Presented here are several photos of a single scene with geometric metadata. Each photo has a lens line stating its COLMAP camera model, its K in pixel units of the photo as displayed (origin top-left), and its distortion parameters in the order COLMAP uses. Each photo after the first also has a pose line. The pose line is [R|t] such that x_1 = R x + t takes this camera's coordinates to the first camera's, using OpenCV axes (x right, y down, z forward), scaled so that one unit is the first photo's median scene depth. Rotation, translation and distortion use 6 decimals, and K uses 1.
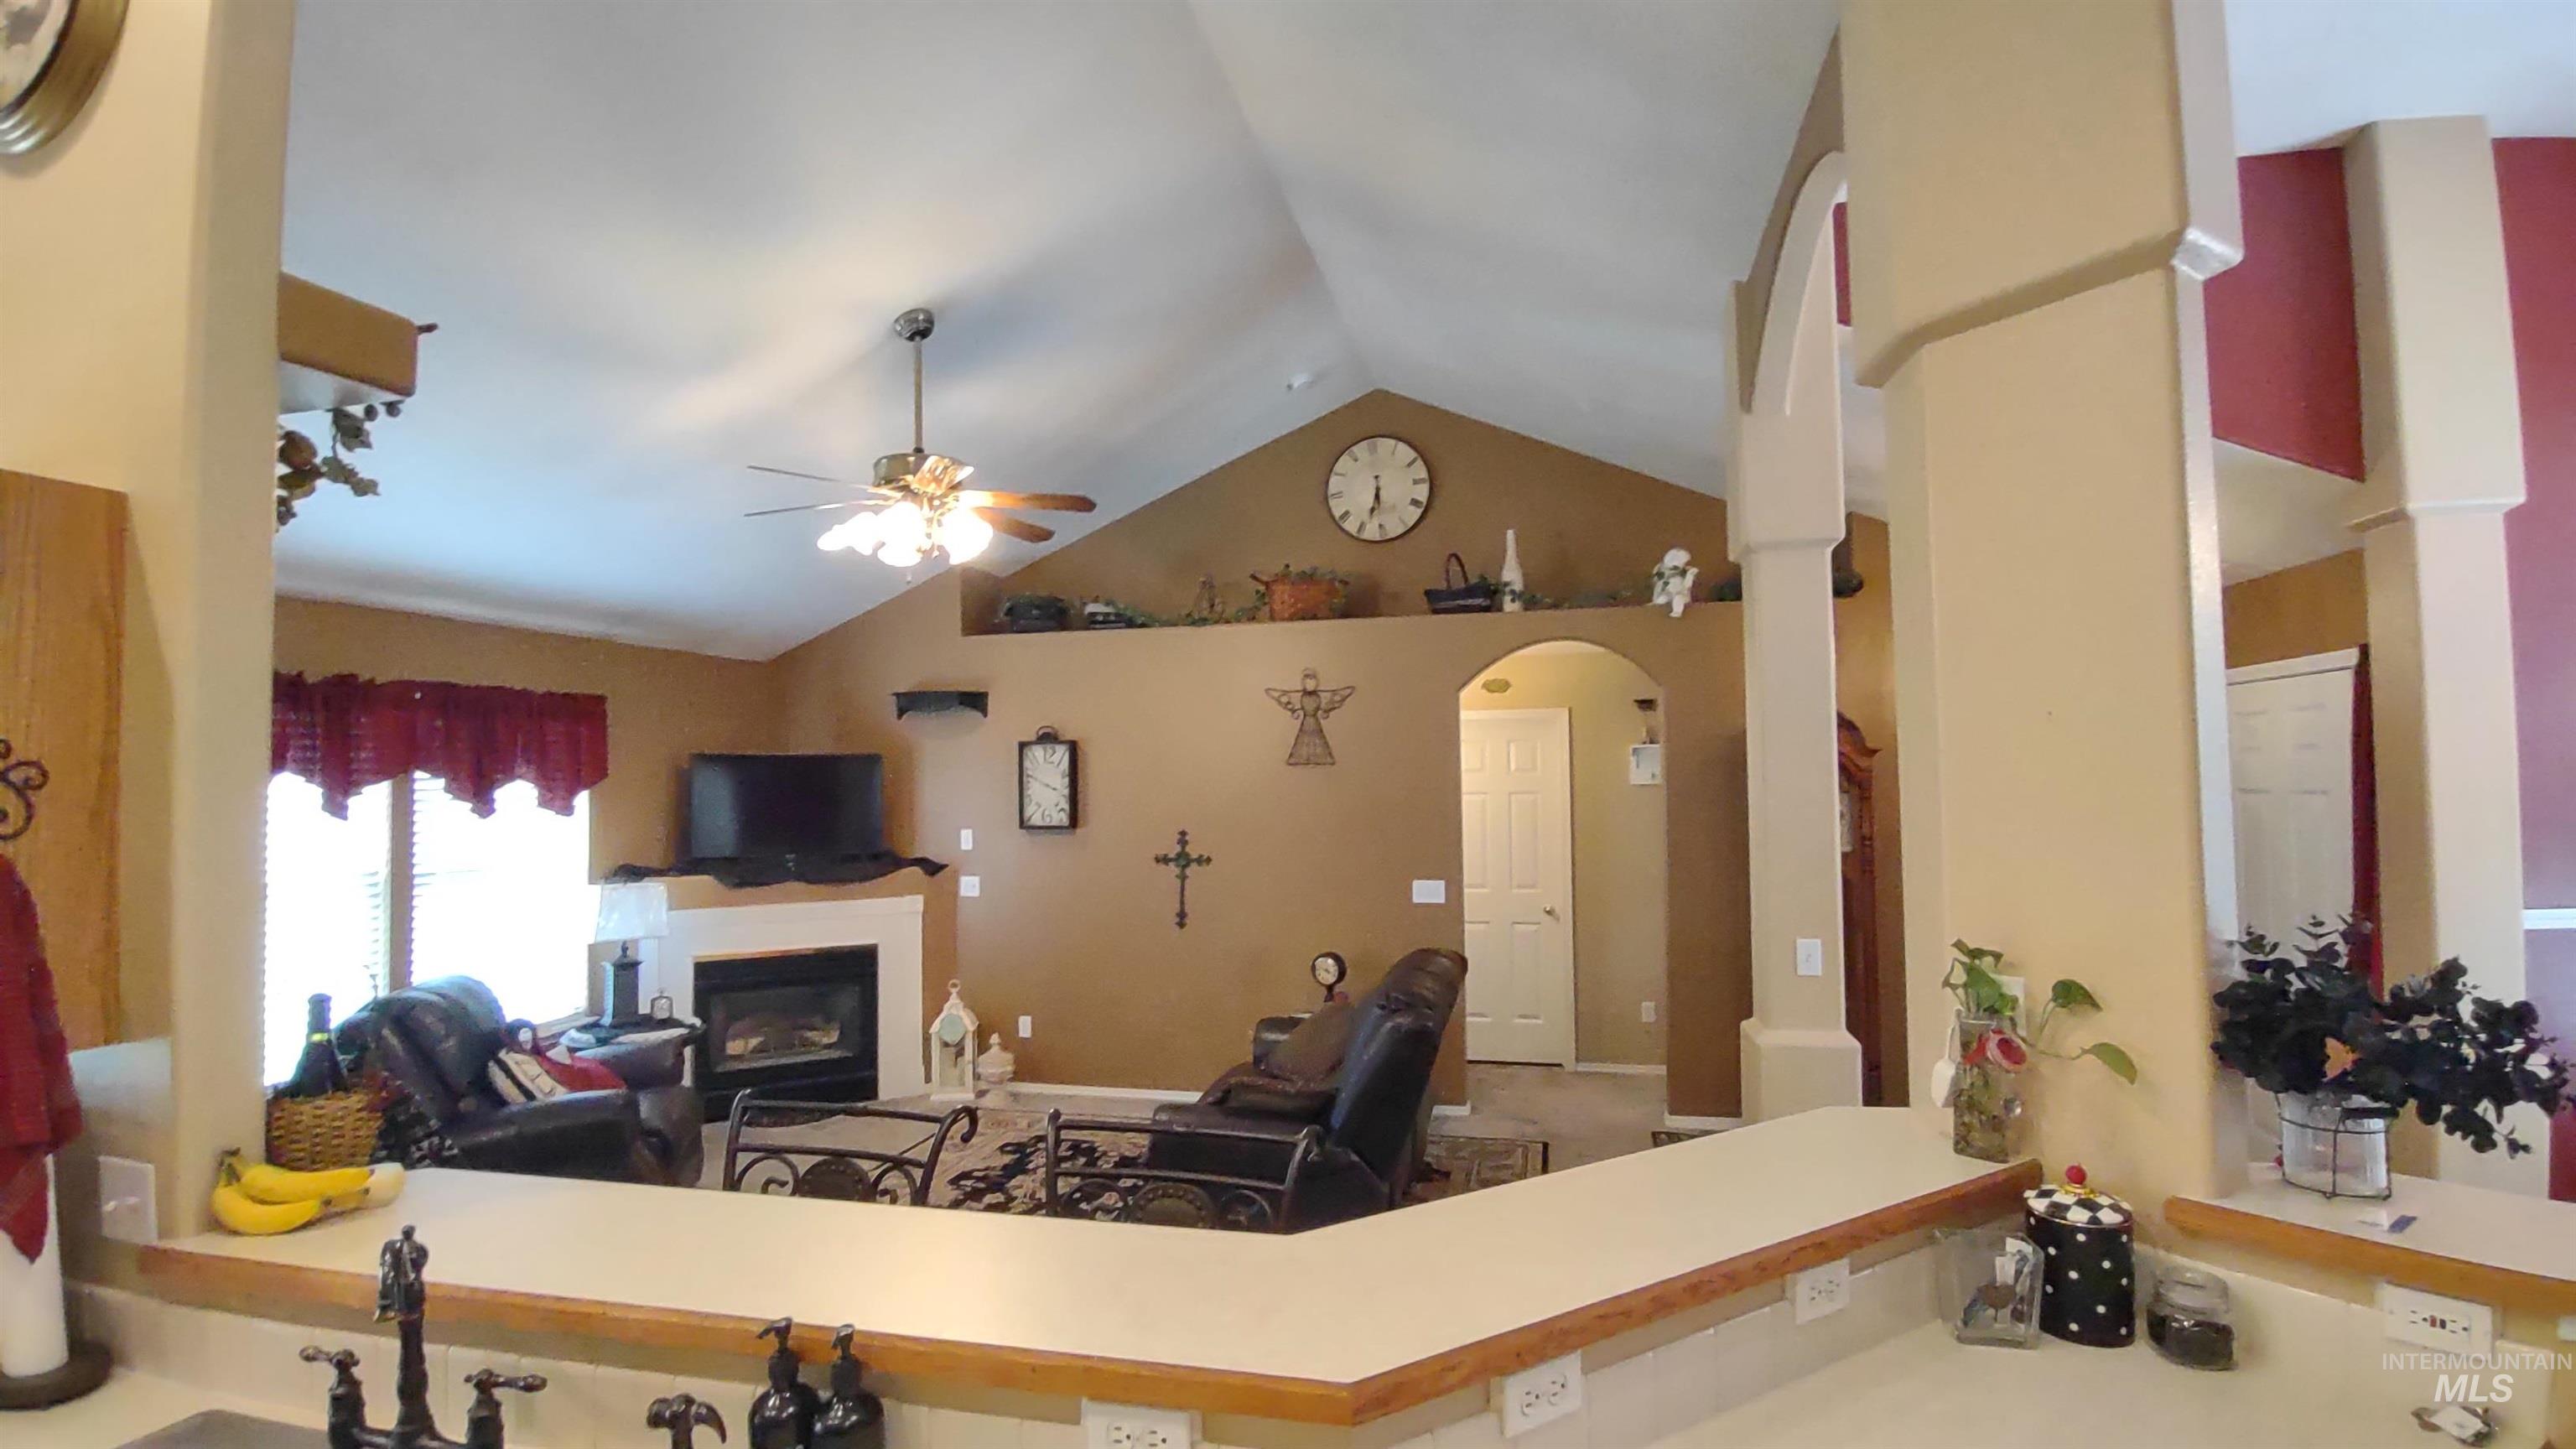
lens RADIAL K [[1187.3, 0, 1281.2], [0, 1187.3, 709.4], [0, 0, 1]] dist [-0.017235, 0.003209]
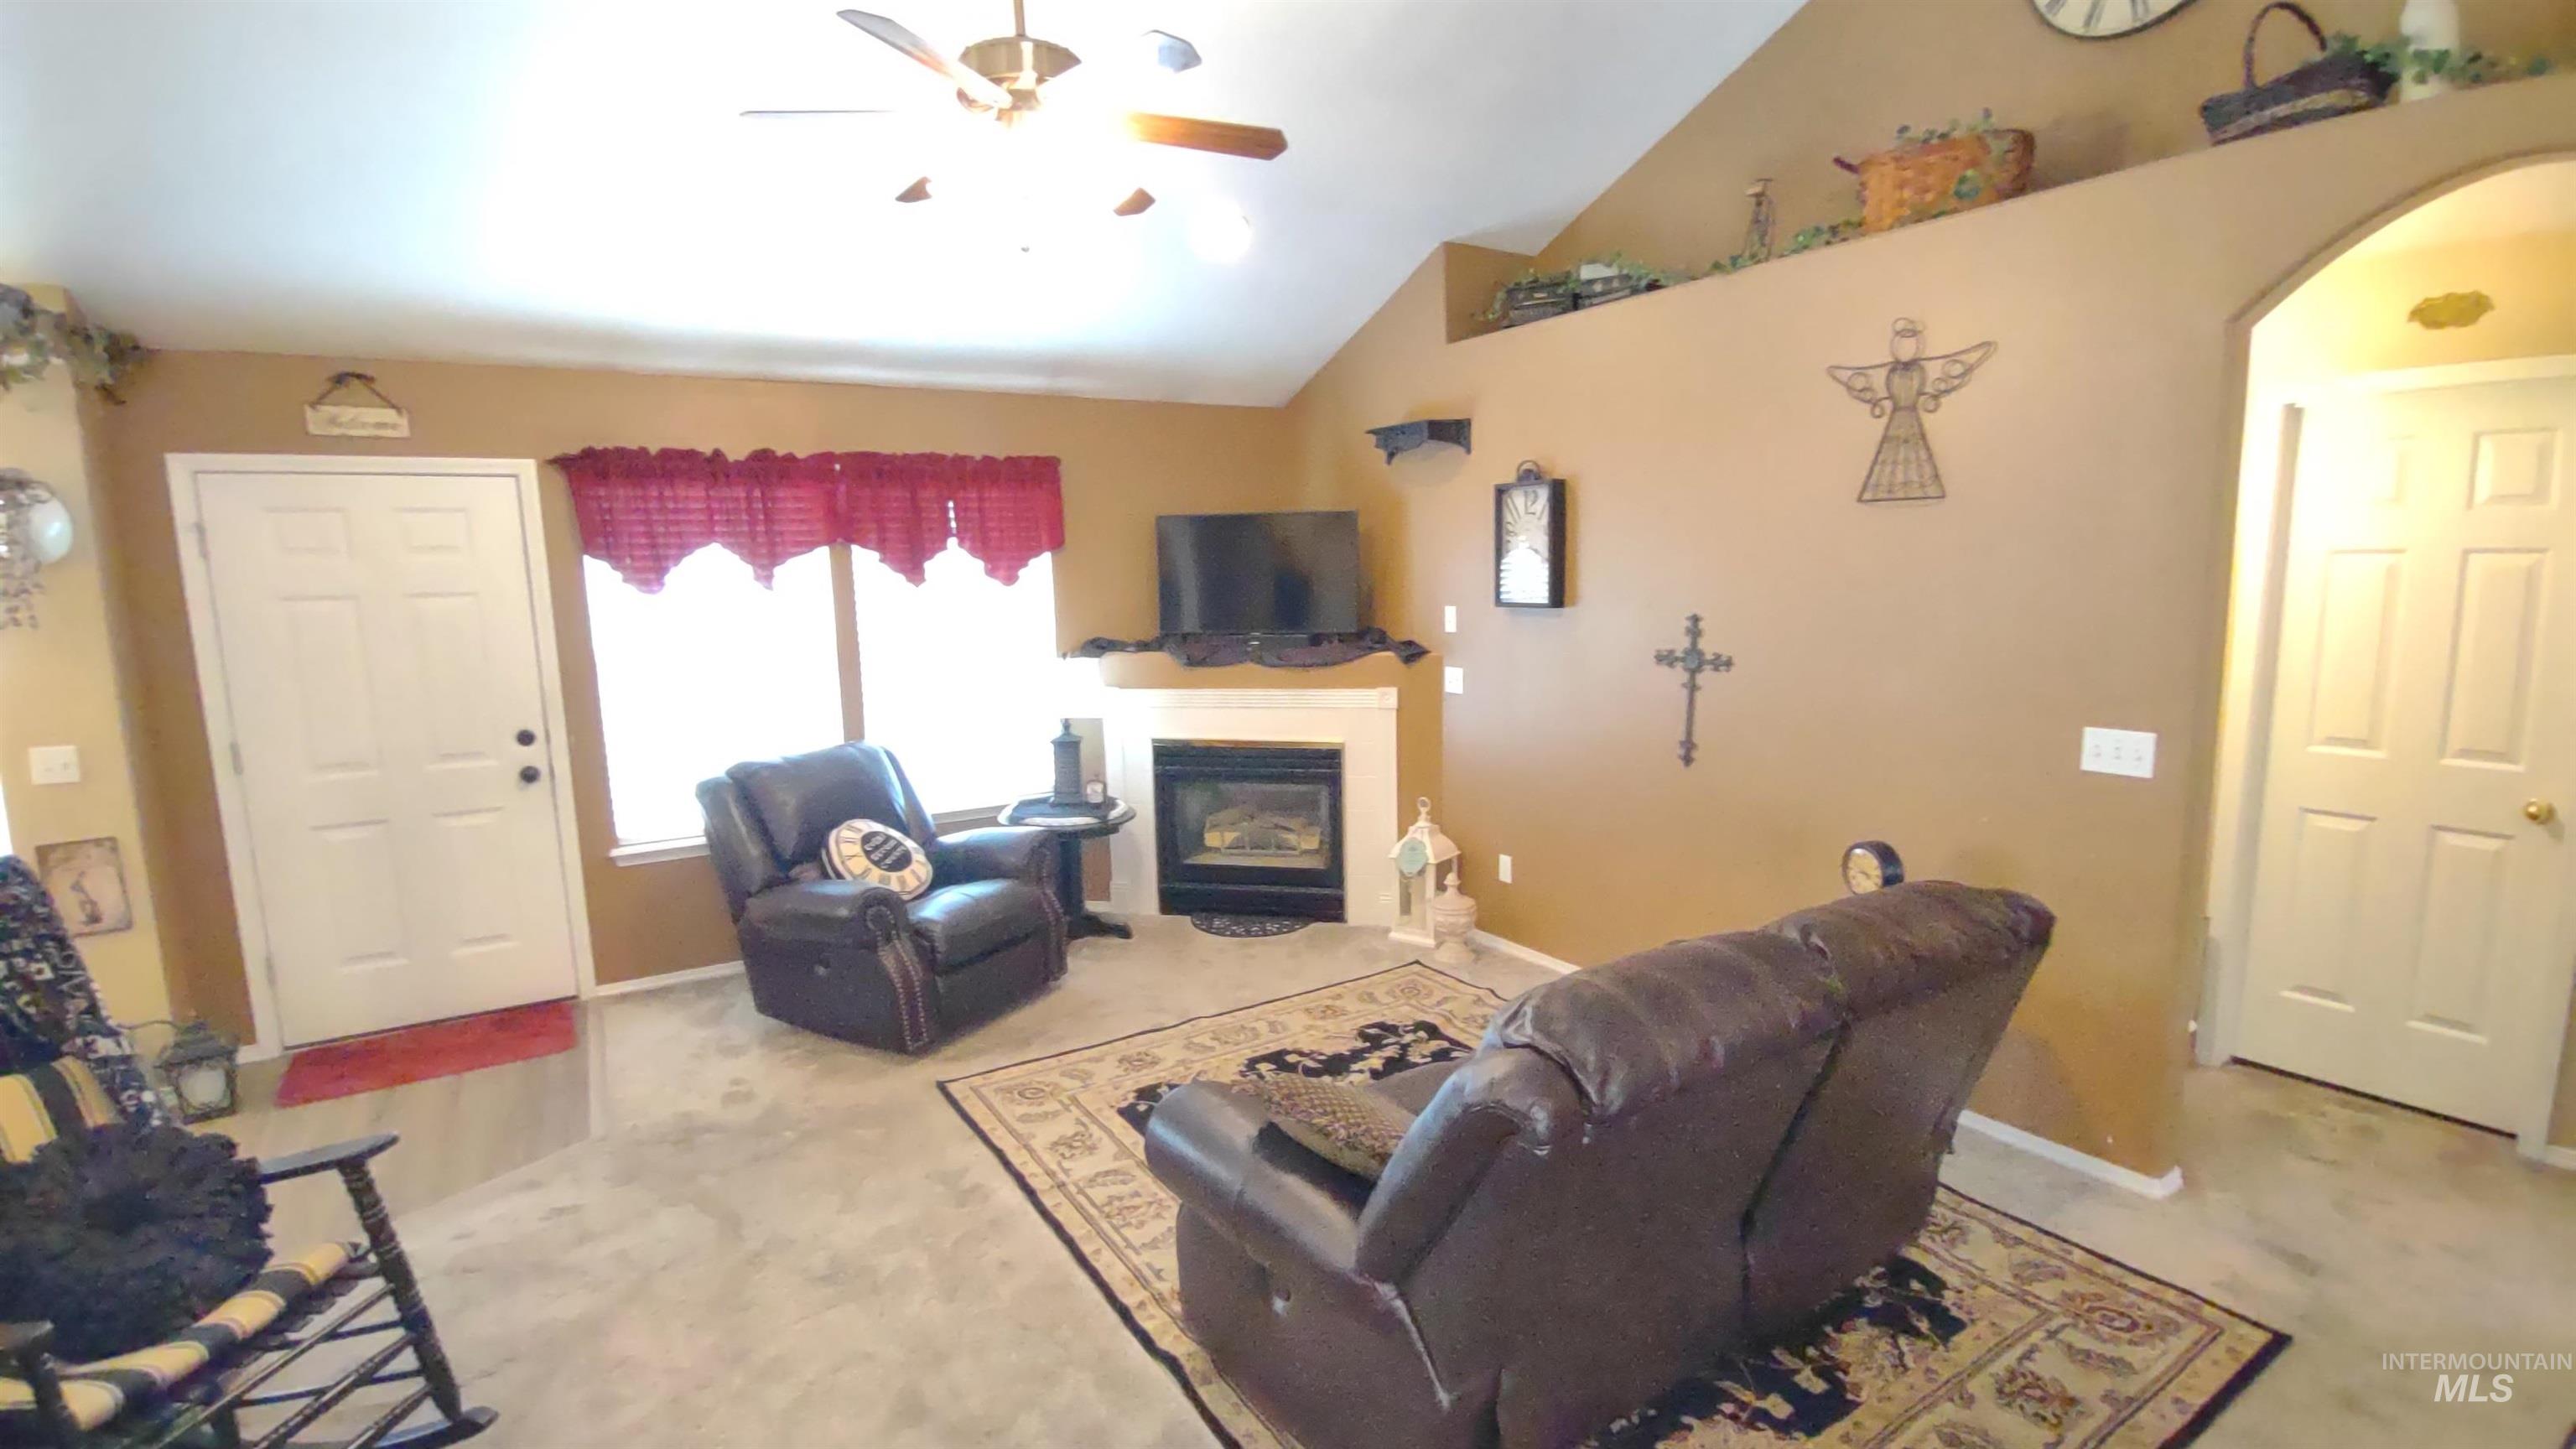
lens RADIAL K [[1187.3, 0, 1288.9], [0, 1187.3, 723.2], [0, 0, 1]] dist [-0.017235, 0.003209]
pose [[0.715978, 0.088031, -0.692550, 0.207511], [0.057726, 0.981156, 0.184394, 0.030306], [0.695732, -0.172000, 0.697405, 0.404400]]
